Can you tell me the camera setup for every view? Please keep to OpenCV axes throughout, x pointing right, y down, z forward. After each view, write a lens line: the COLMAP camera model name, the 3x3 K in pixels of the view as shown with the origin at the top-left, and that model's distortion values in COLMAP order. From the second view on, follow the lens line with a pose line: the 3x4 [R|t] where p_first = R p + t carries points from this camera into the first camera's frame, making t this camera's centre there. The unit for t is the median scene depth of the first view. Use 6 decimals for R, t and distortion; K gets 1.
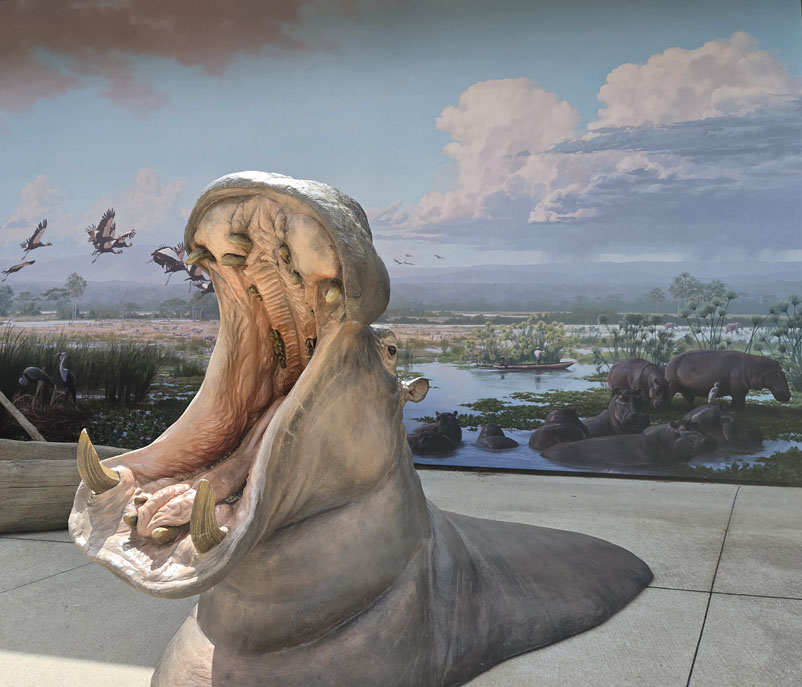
lens RADIAL K [[690.7, 0, 399.6], [0, 690.7, 343.7], [0, 0, 1]] dist [0.033832, -0.011275]
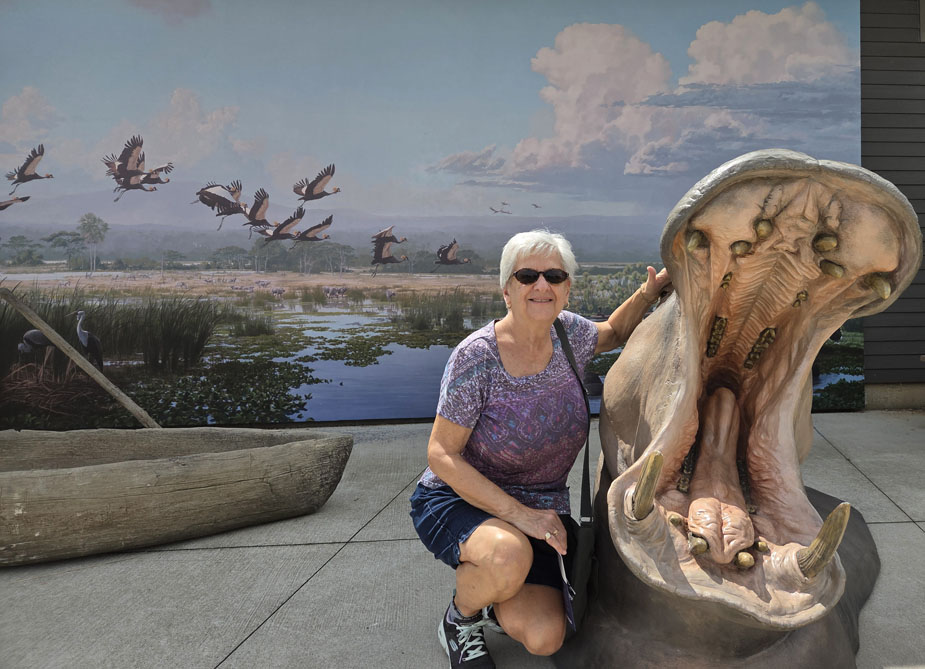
lens RADIAL K [[676.4, 0, 468.4], [0, 676.4, 332.1], [0, 0, 1]] dist [0.038300, -0.018325]
pose [[0.951515, -0.038322, 0.305207, -0.341031], [0.010056, 0.995554, 0.093653, -0.039115], [-0.307439, -0.086044, 0.947670, 0.105153]]
